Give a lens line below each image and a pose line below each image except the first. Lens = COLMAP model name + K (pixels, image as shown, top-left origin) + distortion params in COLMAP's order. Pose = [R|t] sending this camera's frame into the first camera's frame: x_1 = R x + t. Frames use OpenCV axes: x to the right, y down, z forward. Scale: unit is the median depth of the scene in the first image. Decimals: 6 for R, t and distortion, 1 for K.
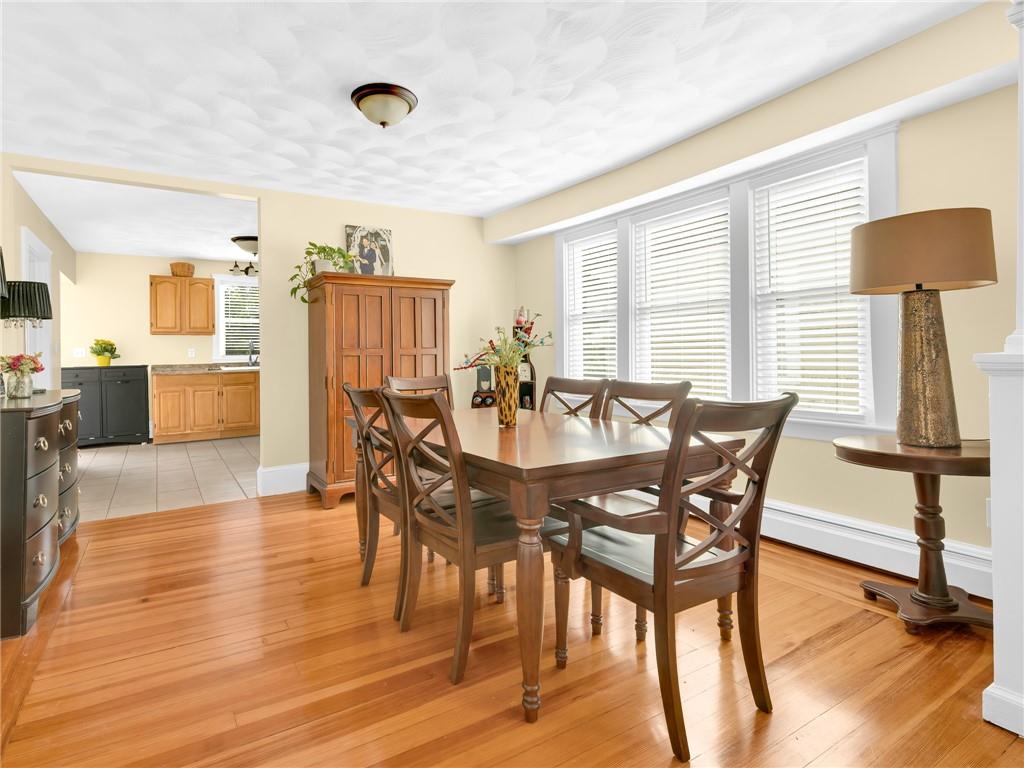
lens RADIAL K [[515.1, 0, 454.2], [0, 515.1, 352.1], [0, 0, 1]] dist [-0.002280, -0.000606]
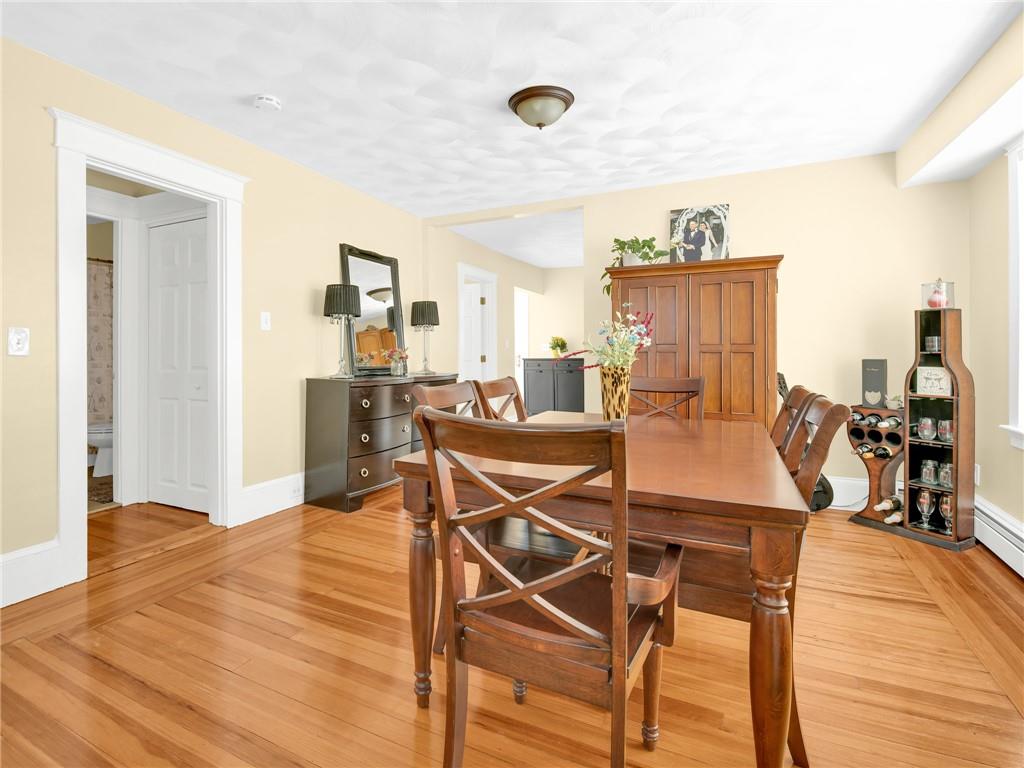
lens RADIAL K [[515.1, 0, 454.2], [0, 515.1, 352.1], [0, 0, 1]] dist [-0.002280, -0.000606]
pose [[0.537173, 0.013060, -0.843371, 0.361434], [-0.004639, 0.999911, 0.012529, -0.003034], [0.843459, -0.002818, 0.537186, 0.174454]]
